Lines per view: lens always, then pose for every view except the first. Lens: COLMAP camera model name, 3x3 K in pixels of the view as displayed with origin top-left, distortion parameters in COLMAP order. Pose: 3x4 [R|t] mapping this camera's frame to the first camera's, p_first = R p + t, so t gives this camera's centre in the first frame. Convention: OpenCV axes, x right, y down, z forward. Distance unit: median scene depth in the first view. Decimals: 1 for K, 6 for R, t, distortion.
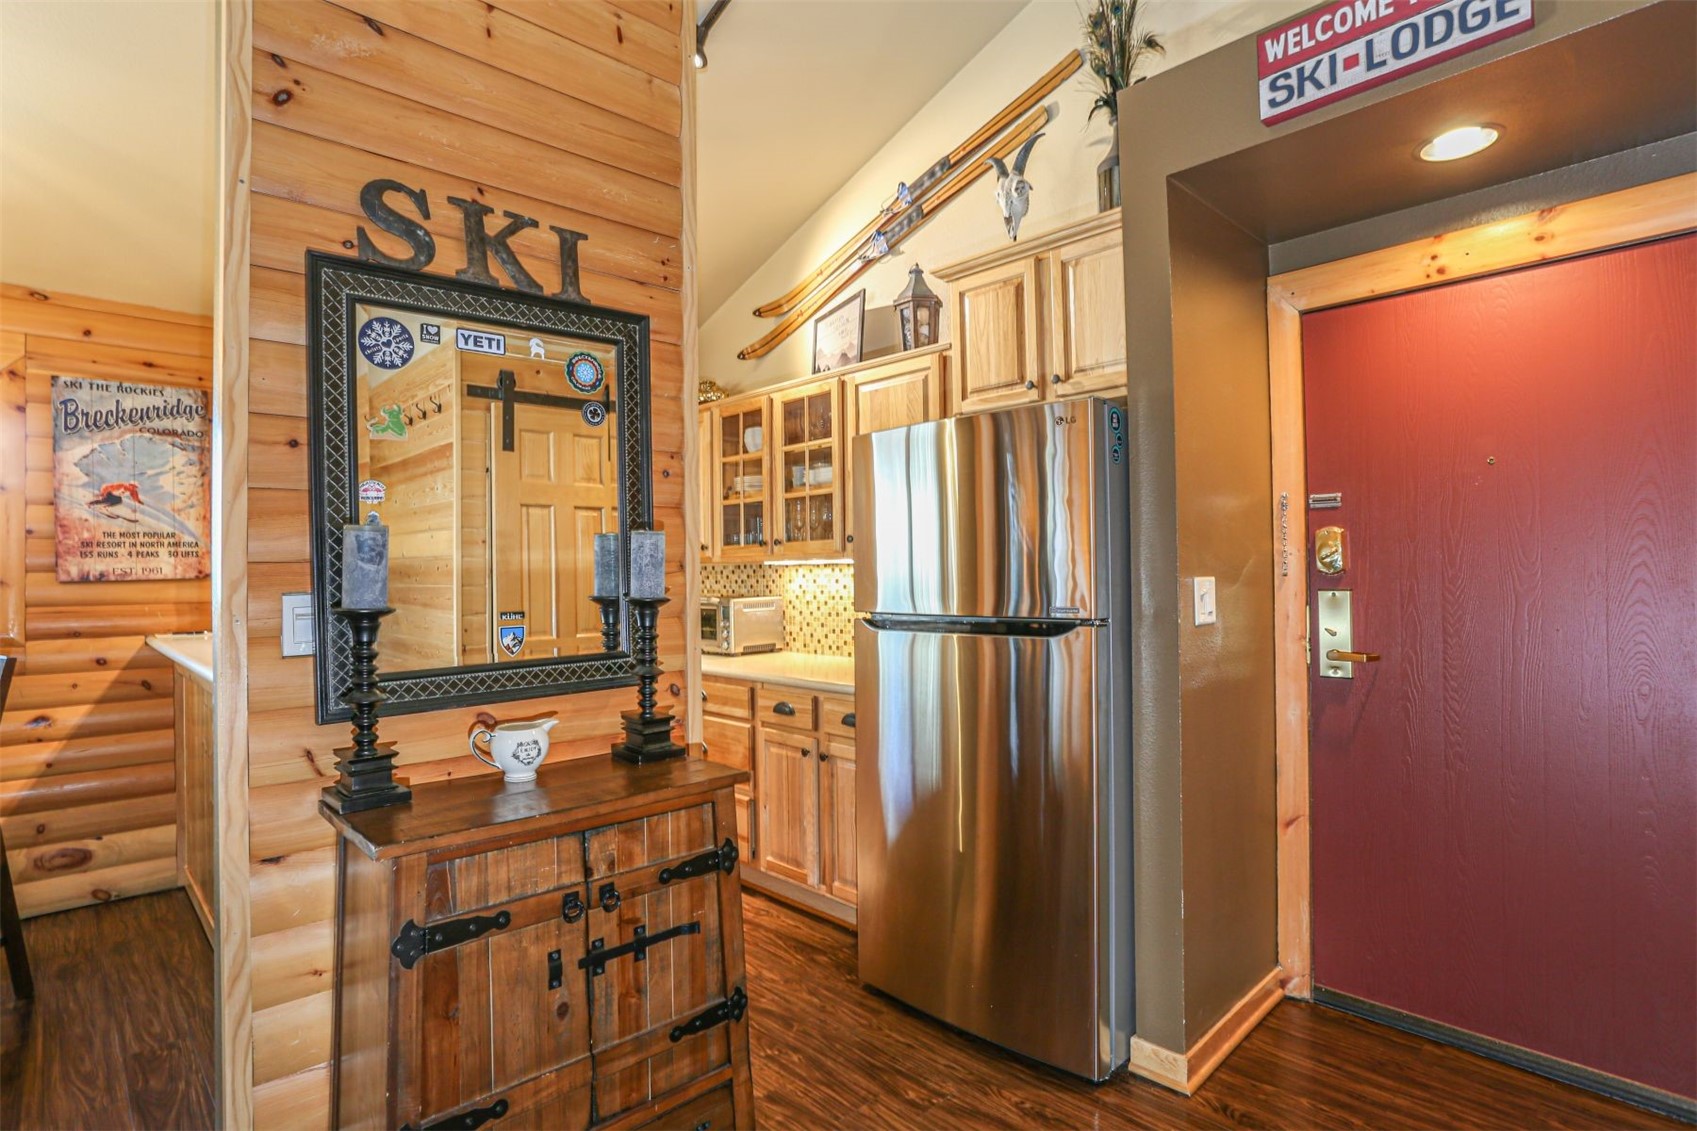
lens RADIAL K [[872.0, 0, 837.0], [0, 872.0, 571.4], [0, 0, 1]] dist [-0.050001, 0.011141]
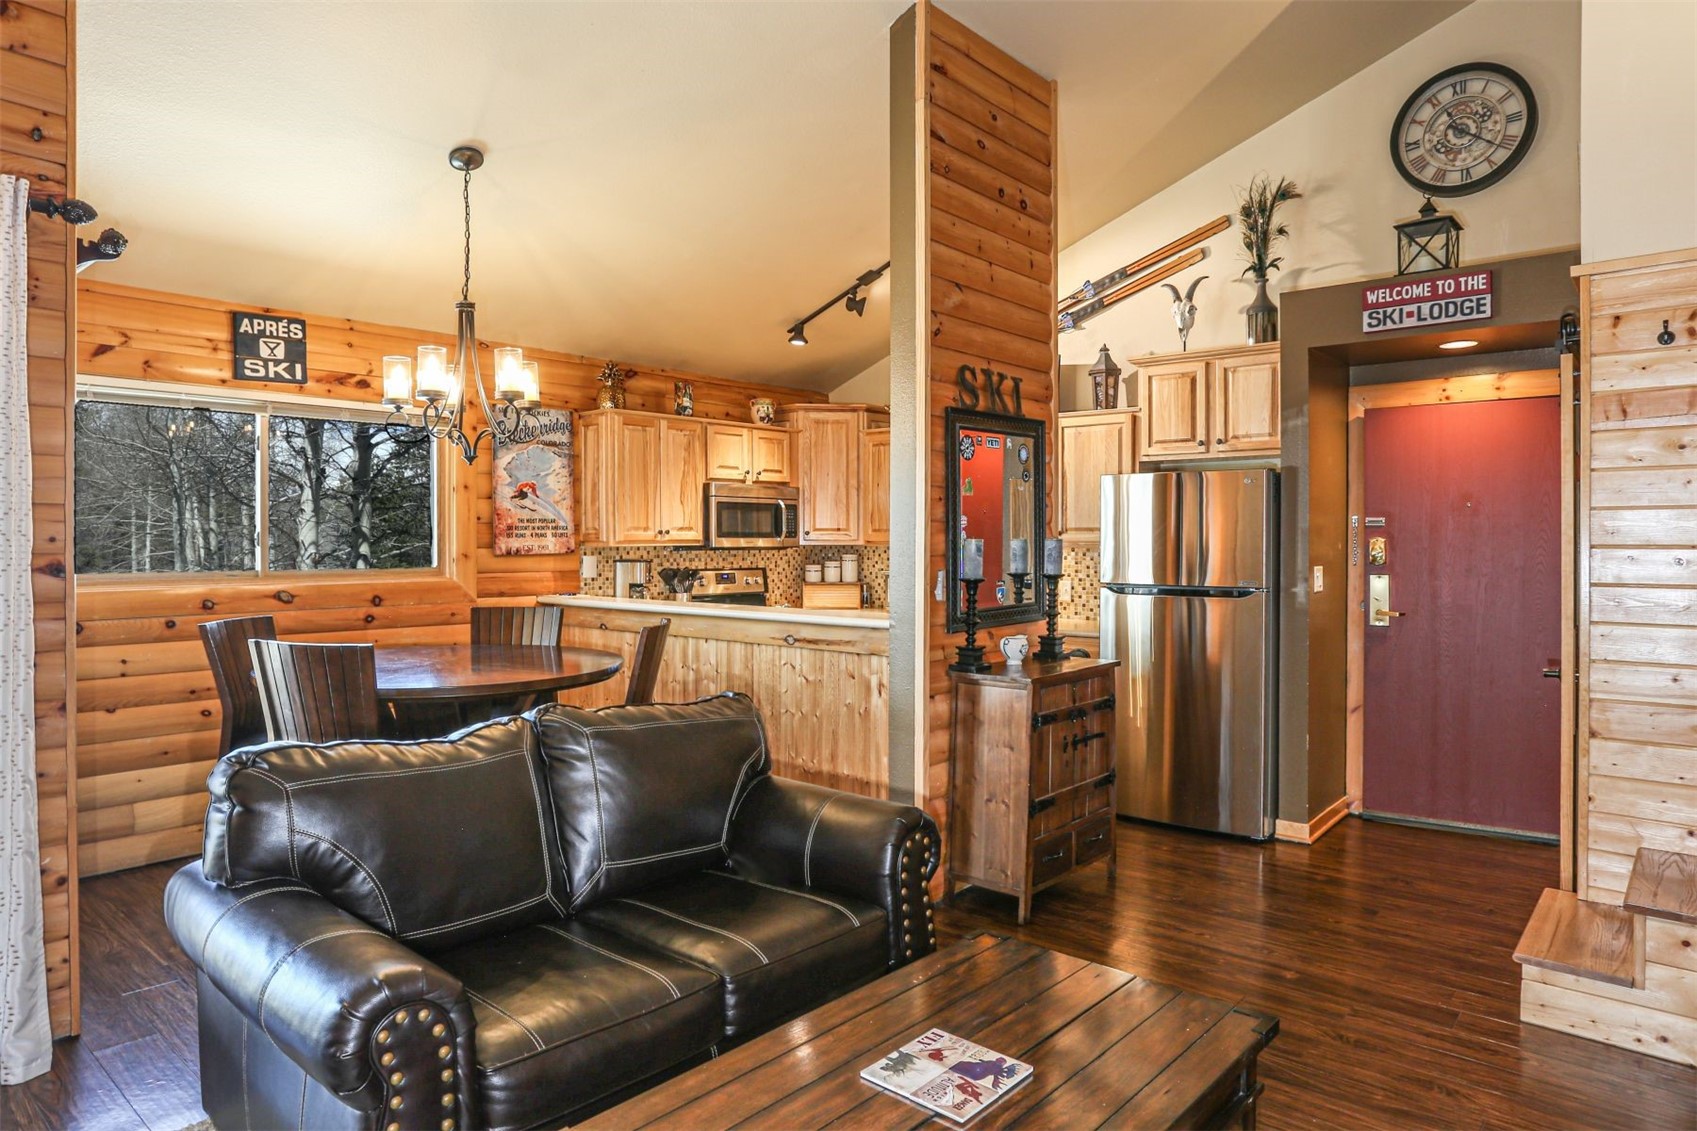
lens RADIAL K [[1026.5, 0, 850.3], [0, 1026.5, 560.4], [0, 0, 1]] dist [-0.043670, -0.007413]
pose [[0.995088, 0.014440, 0.097933, -0.627865], [-0.016366, 0.999687, 0.018897, -0.024862], [-0.097629, -0.020407, 0.995014, -0.846305]]
